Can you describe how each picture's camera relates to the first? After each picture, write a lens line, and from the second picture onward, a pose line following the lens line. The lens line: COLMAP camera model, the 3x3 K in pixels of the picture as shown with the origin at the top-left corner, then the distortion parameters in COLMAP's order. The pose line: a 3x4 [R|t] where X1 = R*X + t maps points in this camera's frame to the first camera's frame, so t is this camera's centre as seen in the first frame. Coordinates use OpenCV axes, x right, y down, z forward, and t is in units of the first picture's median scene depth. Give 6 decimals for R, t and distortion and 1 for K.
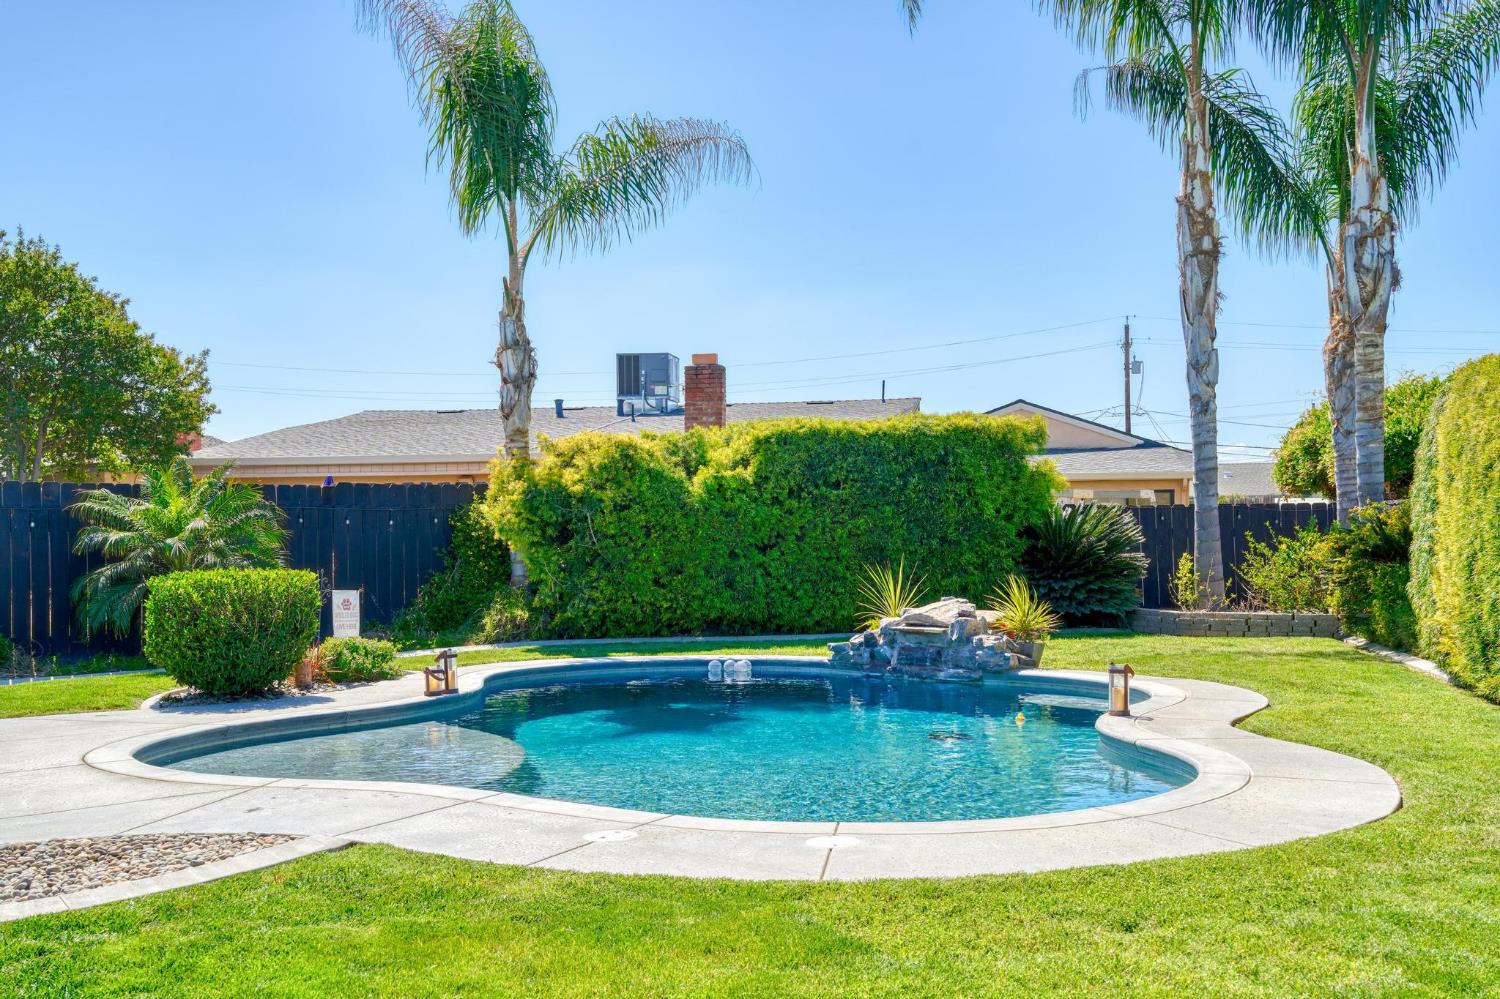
lens RADIAL K [[1733.7, 0, 800.1], [0, 1733.7, 502.1], [0, 0, 1]] dist [0.148328, 0.000000]
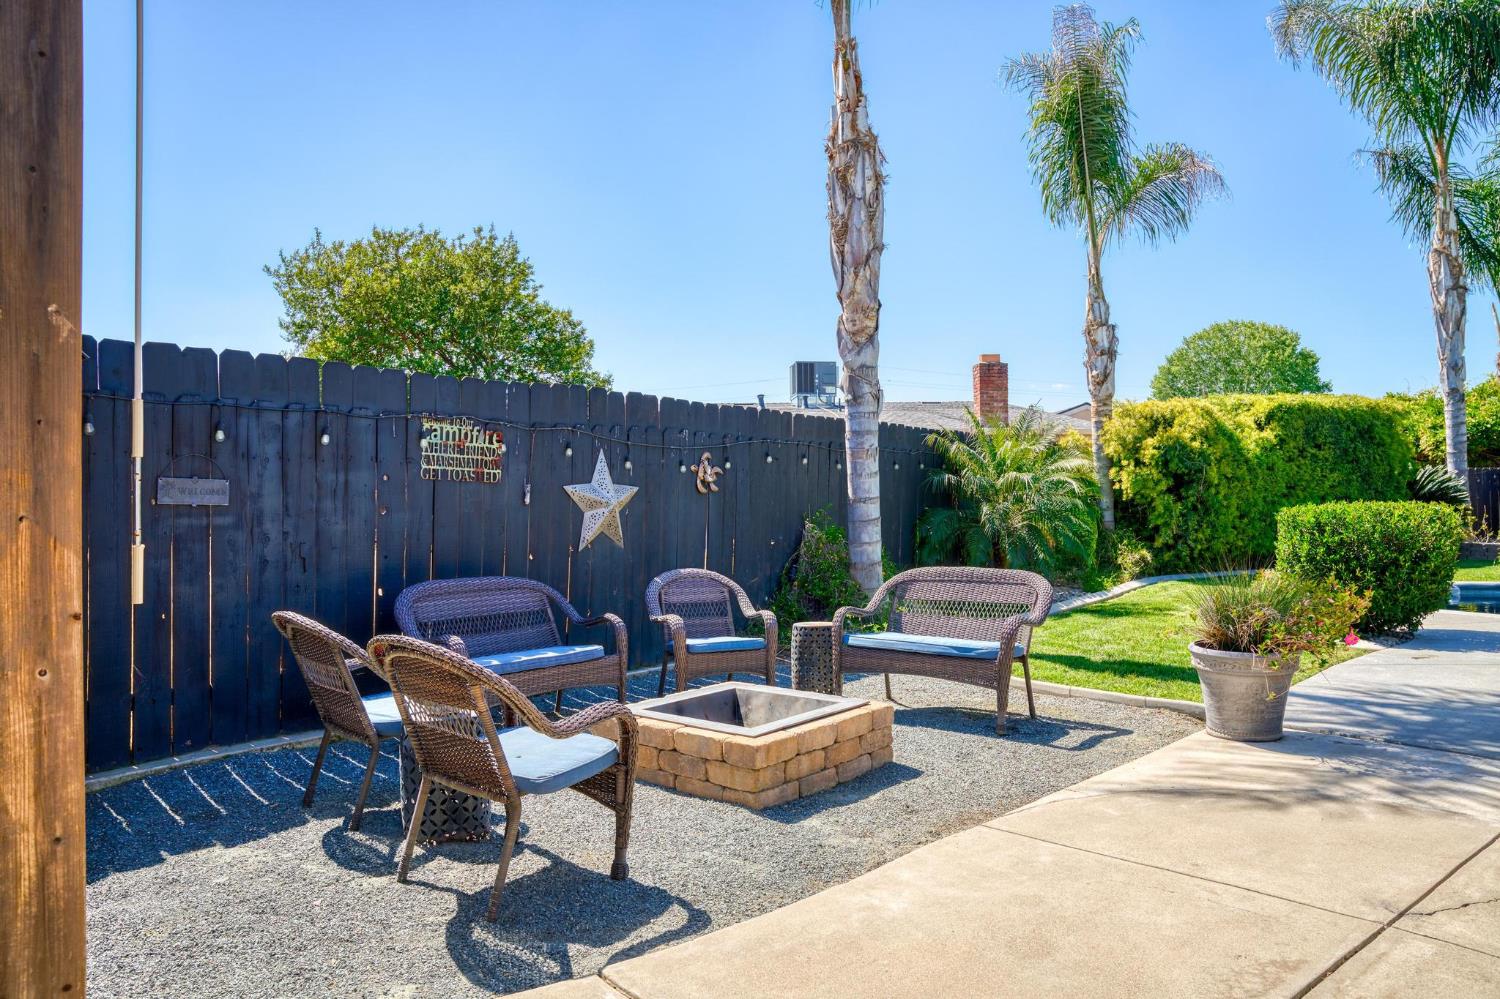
lens RADIAL K [[1064.5, 0, 750.9], [0, 1064.5, 497.2], [0, 0, 1]] dist [-0.048573, 0.032156]
pose [[0.954040, -0.001697, 0.299674, -0.613064], [0.001504, 0.999998, 0.000873, 0.025724], [-0.299675, -0.000382, 0.954041, 0.407335]]
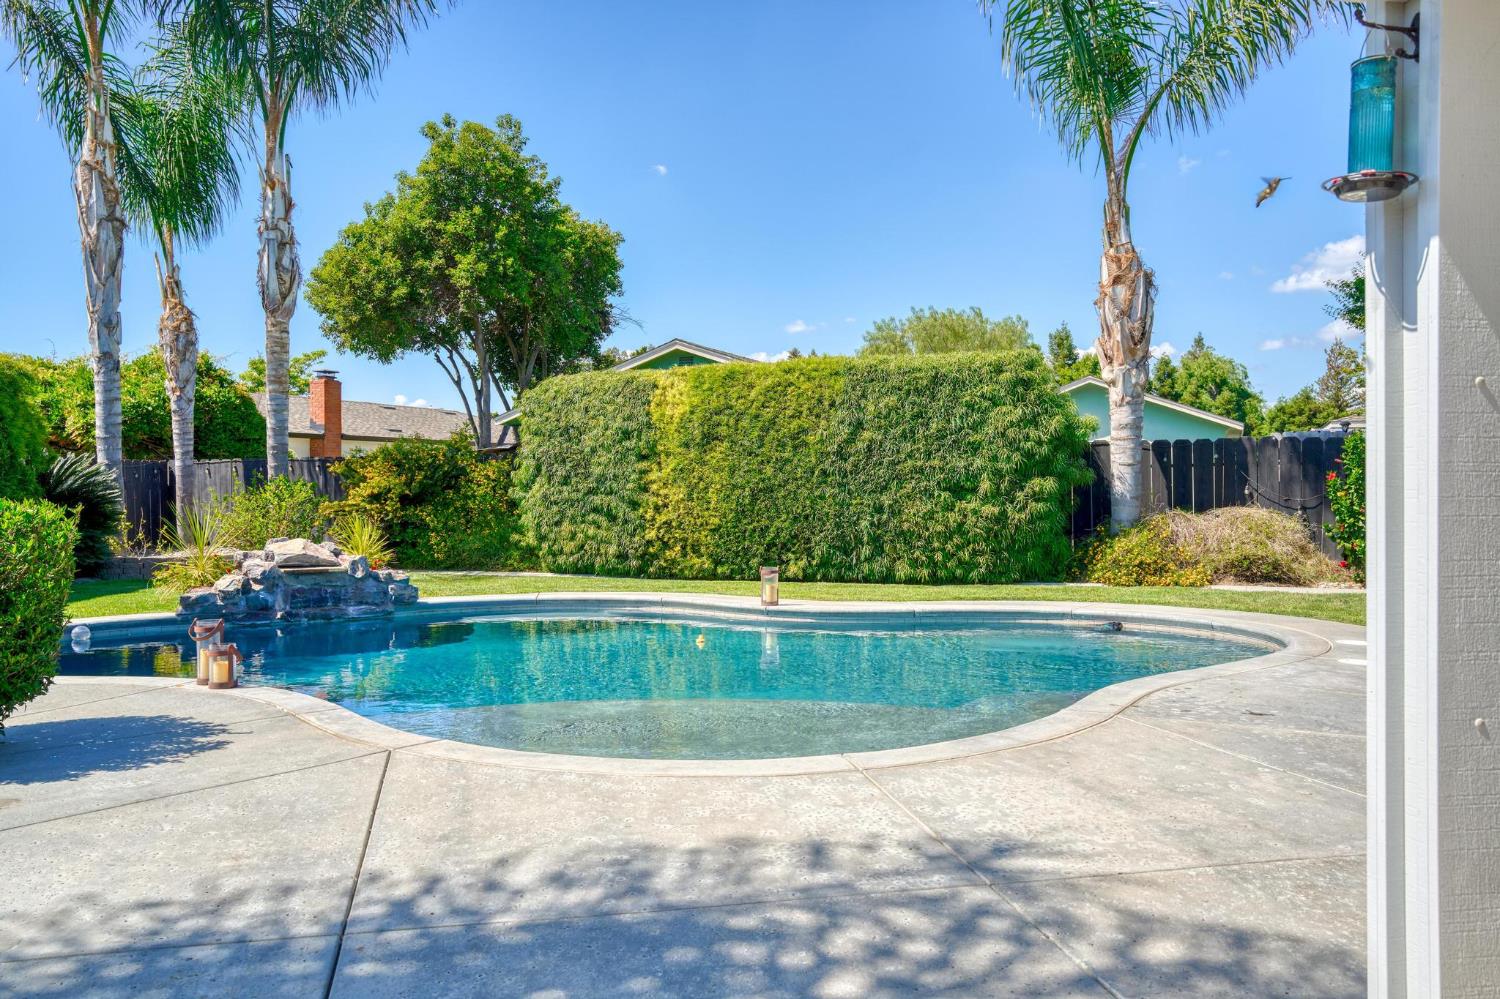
lens RADIAL K [[1254.2, 0, 757.4], [0, 1254.2, 490.6], [0, 0, 1]] dist [-0.022642, 0.028441]
pose [[0.204604, 0.009413, 0.978800, -0.468245], [-0.006216, 0.999946, -0.008317, 0.027608], [-0.978825, -0.004382, 0.204651, 0.508842]]
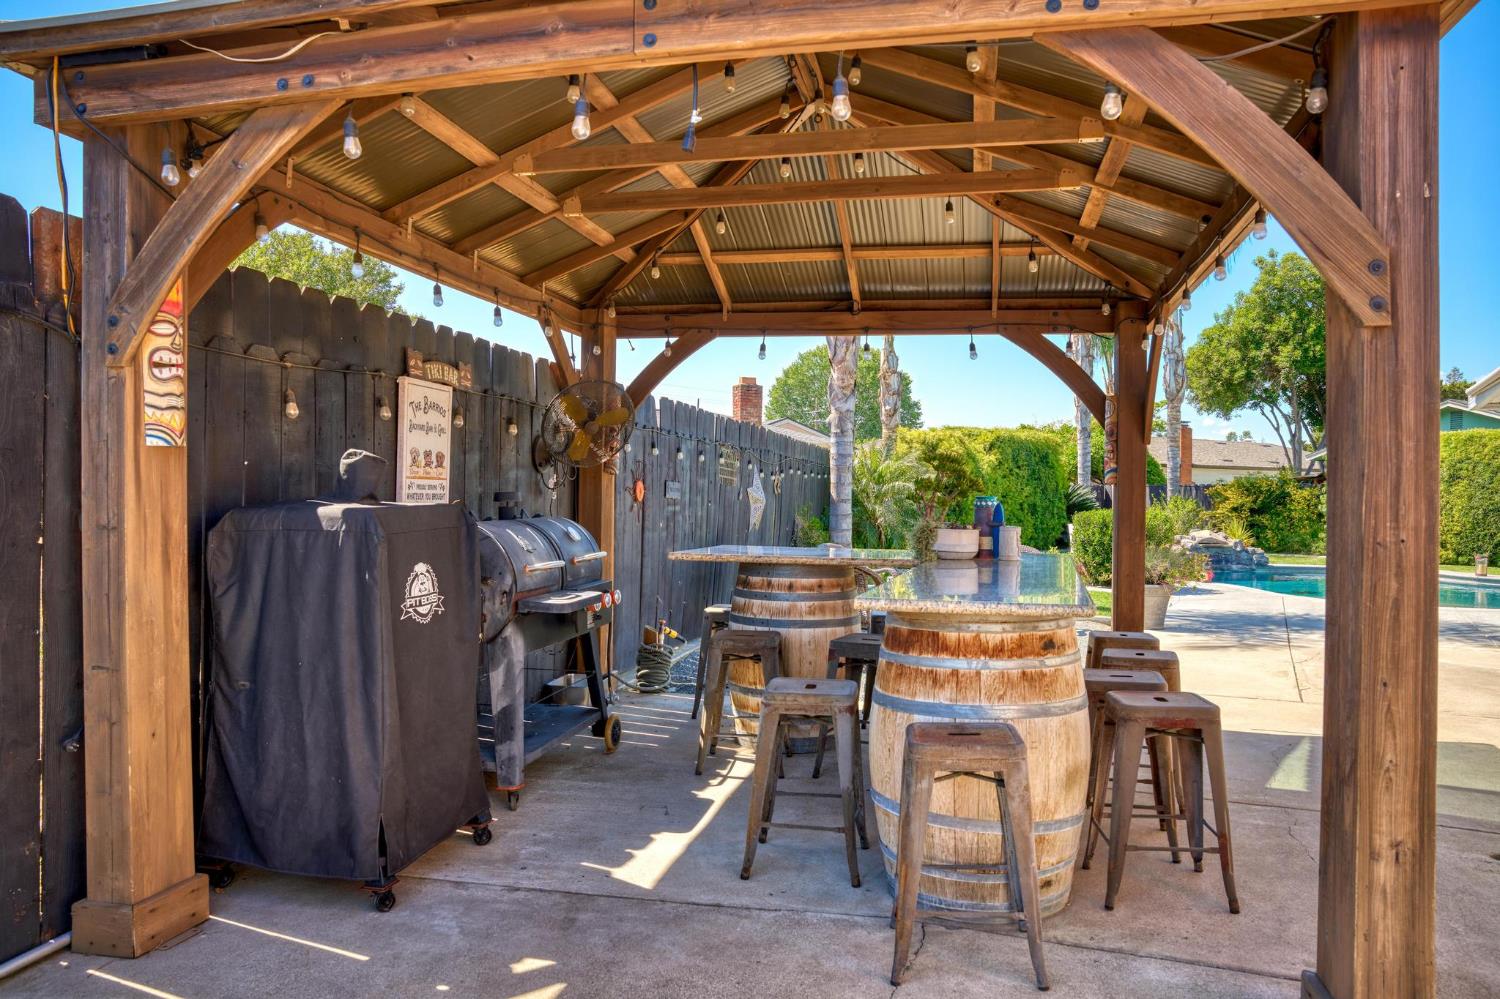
lens RADIAL K [[1064.5, 0, 786.0], [0, 1064.5, 475.0], [0, 0, 1]] dist [-0.048573, 0.032156]
pose [[0.758880, 0.033005, 0.650393, -0.876595], [-0.026985, 0.999451, -0.019232, 0.024859], [-0.650671, -0.002956, 0.759354, 0.346445]]
